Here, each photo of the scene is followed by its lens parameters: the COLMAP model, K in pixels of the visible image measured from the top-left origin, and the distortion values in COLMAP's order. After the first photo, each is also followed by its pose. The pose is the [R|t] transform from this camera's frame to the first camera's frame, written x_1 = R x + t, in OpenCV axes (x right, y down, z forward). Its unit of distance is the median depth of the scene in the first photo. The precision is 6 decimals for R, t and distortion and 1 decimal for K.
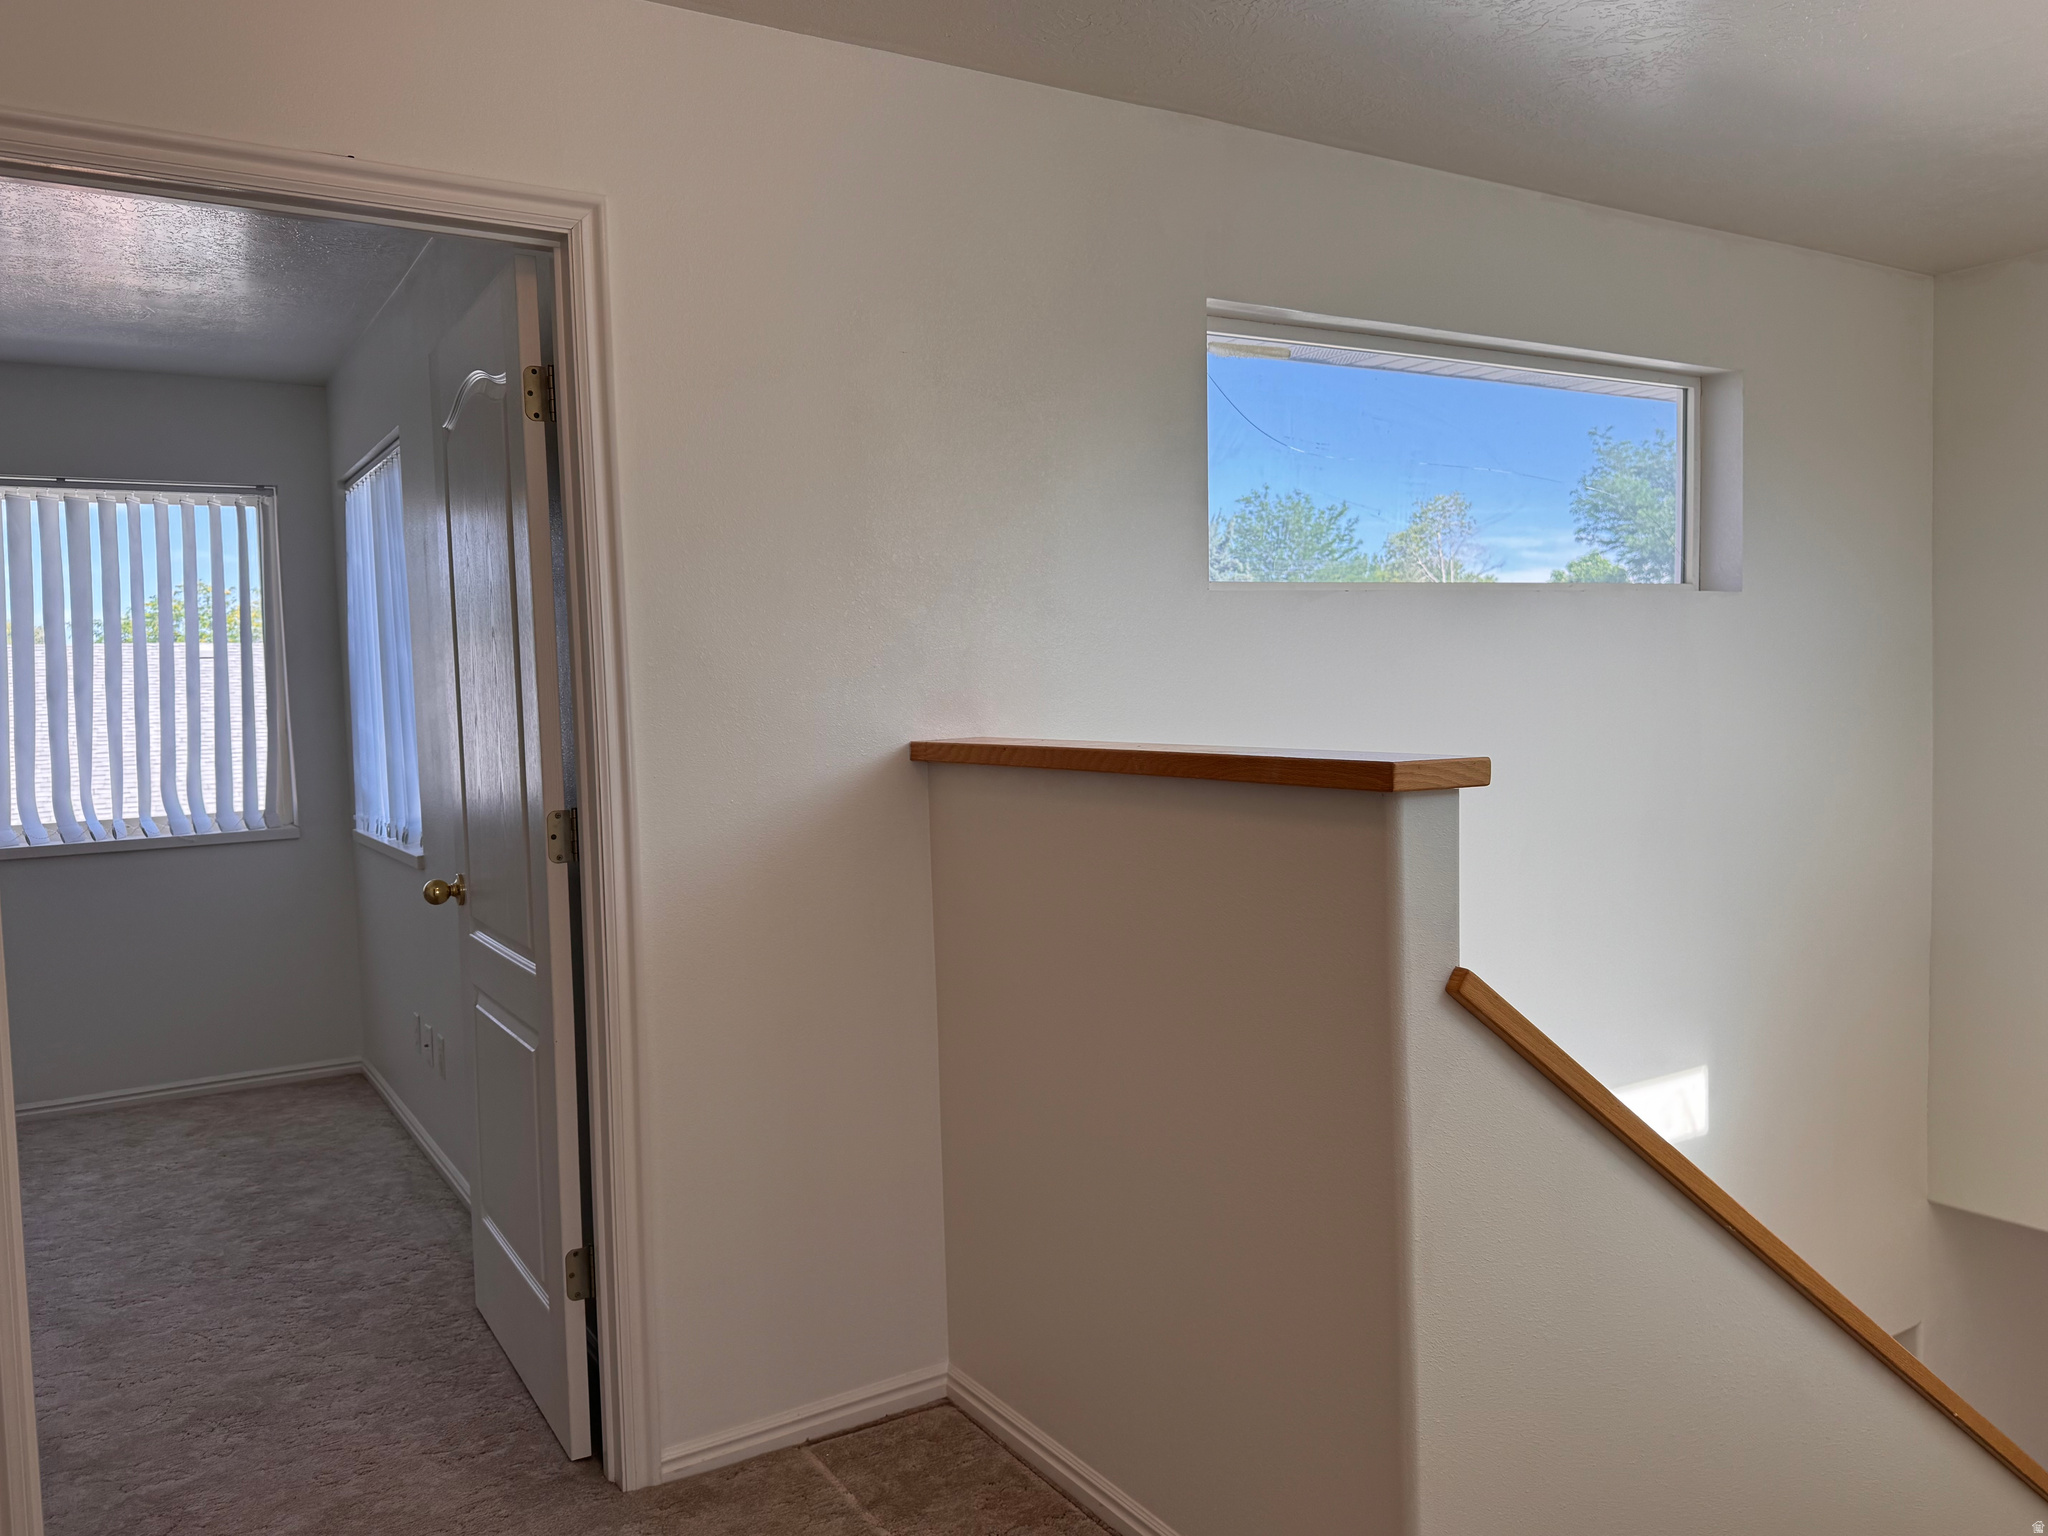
lens RADIAL K [[1487.5, 0, 1024.0], [0, 1487.5, 768.0], [0, 0, 1]] dist [-0.005836, 0.000792]
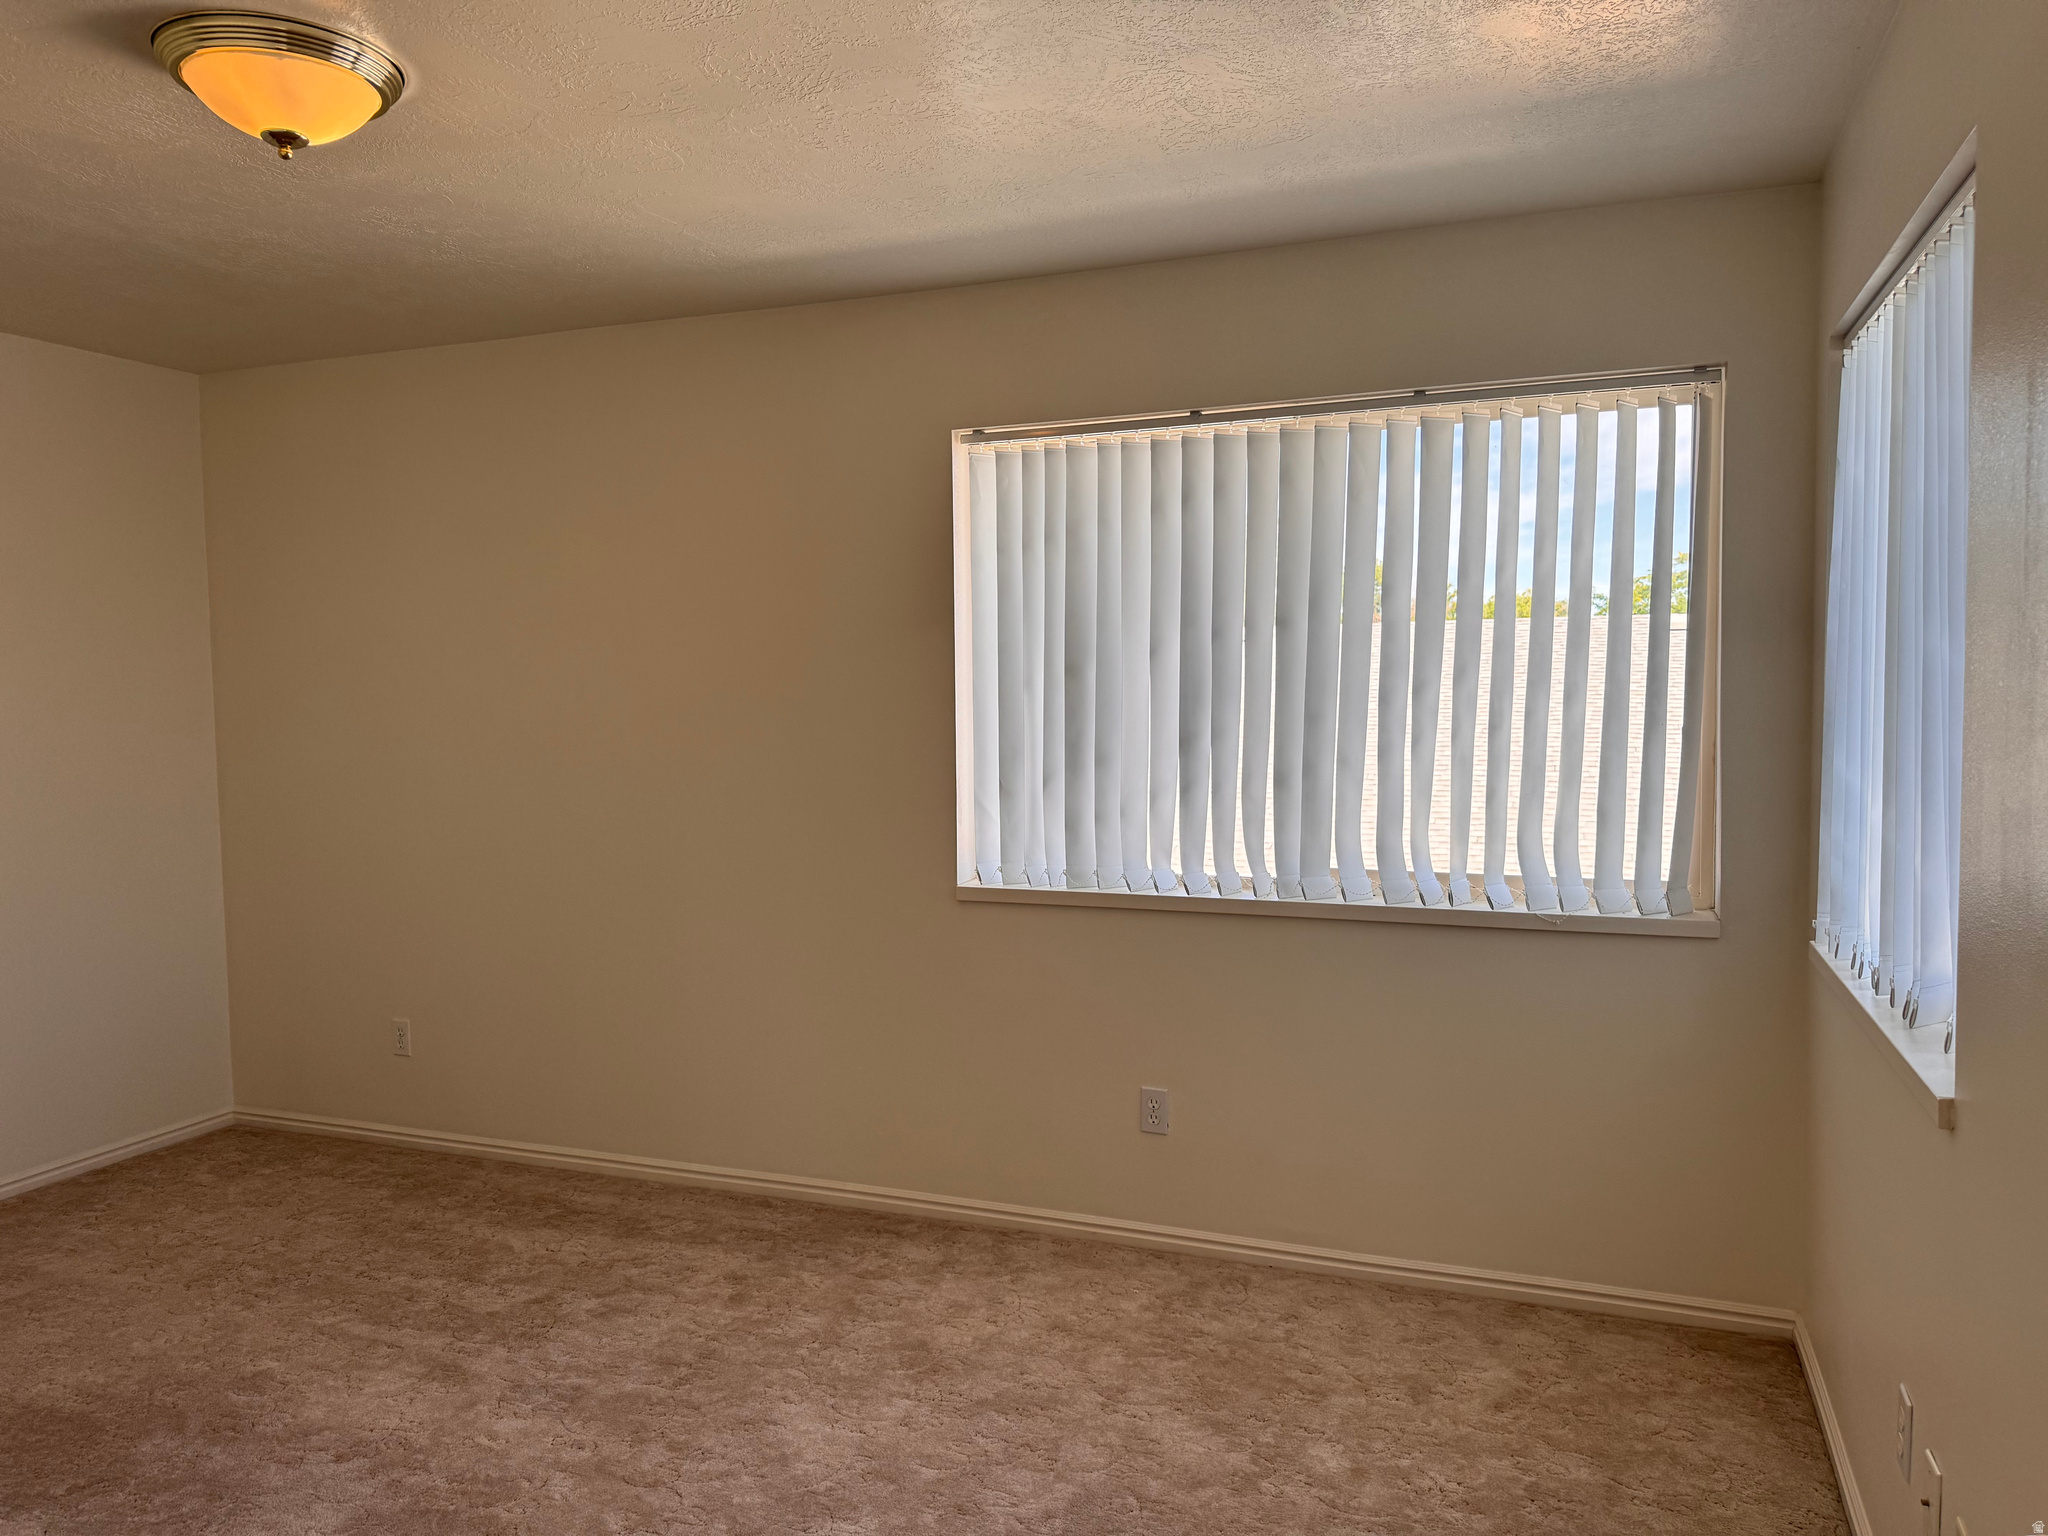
lens RADIAL K [[1437.7, 0, 1024.0], [0, 1437.7, 768.0], [0, 0, 1]] dist [0.090273, -0.119409]
pose [[0.594787, 0.072765, -0.800583, -0.190133], [-0.052330, 0.997287, 0.051766, -0.041495], [0.802178, 0.011105, 0.596982, 0.430615]]
